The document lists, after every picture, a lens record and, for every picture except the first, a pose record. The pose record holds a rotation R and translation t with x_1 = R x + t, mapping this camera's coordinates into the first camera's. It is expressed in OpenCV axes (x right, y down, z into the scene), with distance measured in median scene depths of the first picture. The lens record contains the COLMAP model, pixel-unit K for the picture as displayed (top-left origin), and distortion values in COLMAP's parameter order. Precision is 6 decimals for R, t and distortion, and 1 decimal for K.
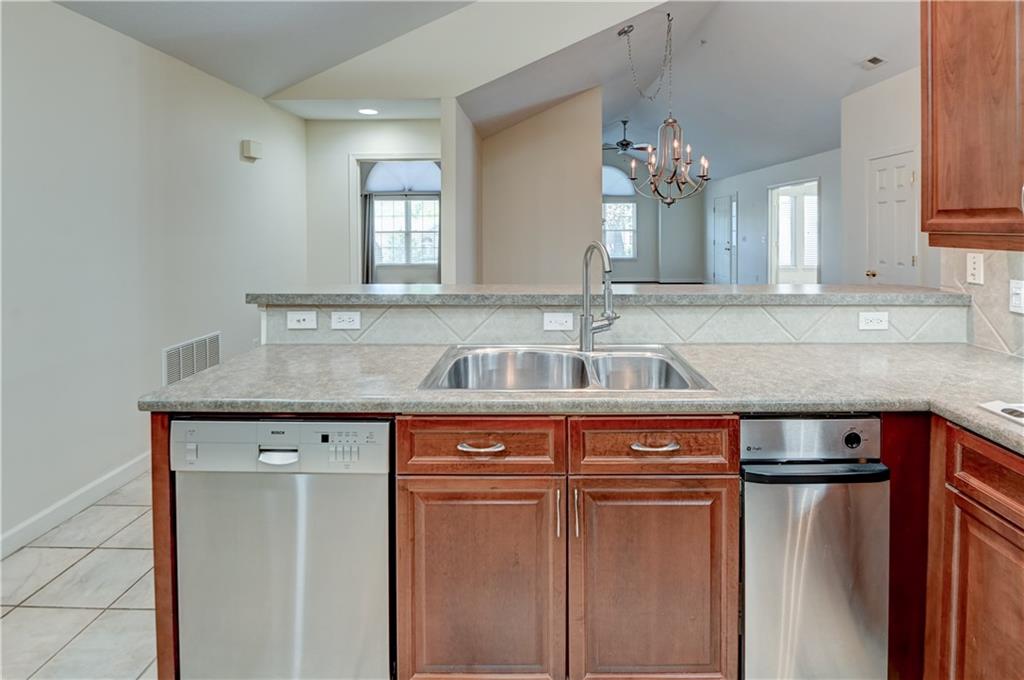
lens RADIAL K [[503.6, 0, 535.1], [0, 503.6, 237.5], [0, 0, 1]] dist [-0.011384, -0.000811]
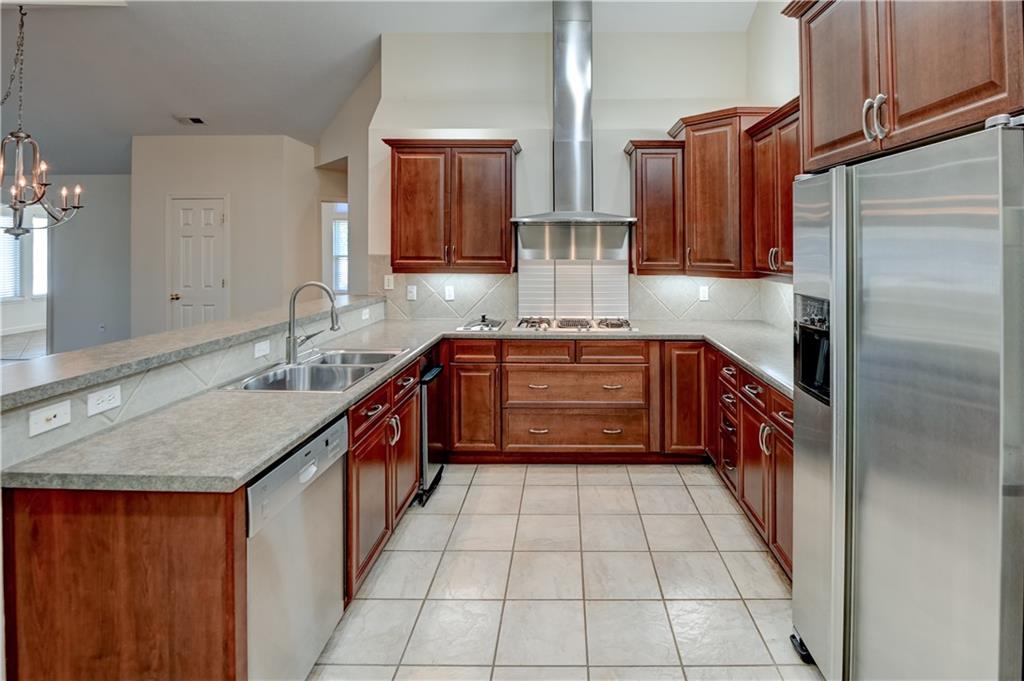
lens RADIAL K [[504.3, 0, 561.3], [0, 504.3, 246.4], [0, 0, 1]] dist [-0.019170, -0.000854]
pose [[0.001092, 0.001530, 0.999998, -1.263523], [0.016093, 0.999869, -0.001547, -0.076529], [-0.999870, 0.016094, 0.001067, 0.271200]]
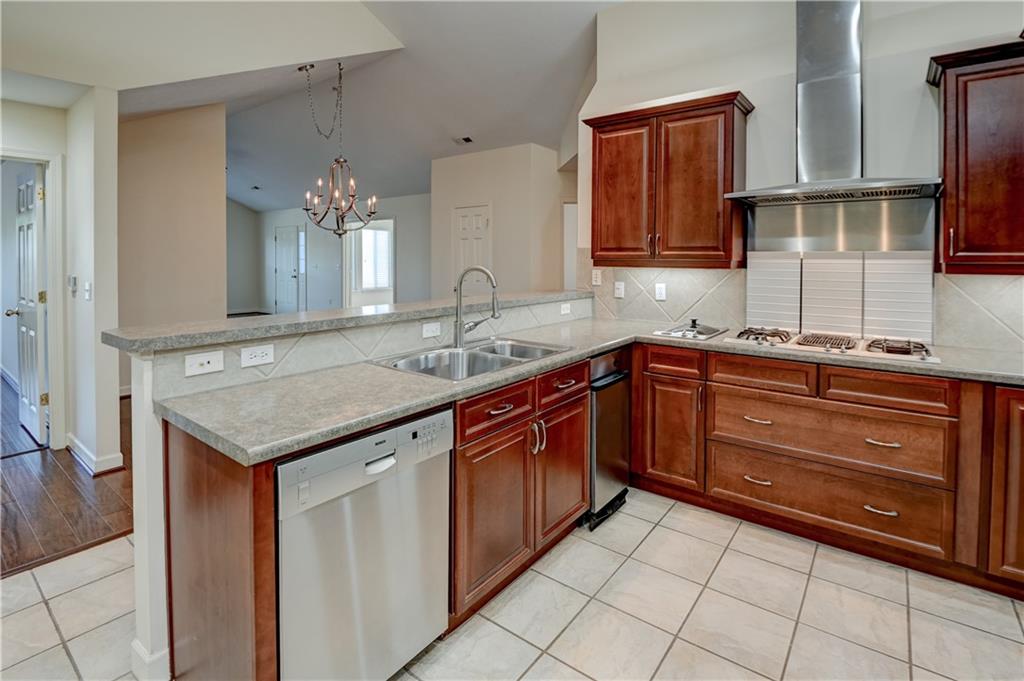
lens RADIAL K [[491.0, 0, 513.8], [0, 491.0, 271.8], [0, 0, 1]] dist [-0.014786, -0.001633]
pose [[0.608580, -0.021049, 0.793213, -0.854711], [0.011725, 0.999778, 0.017534, 0.001469], [-0.793406, -0.001370, 0.608691, 0.088768]]
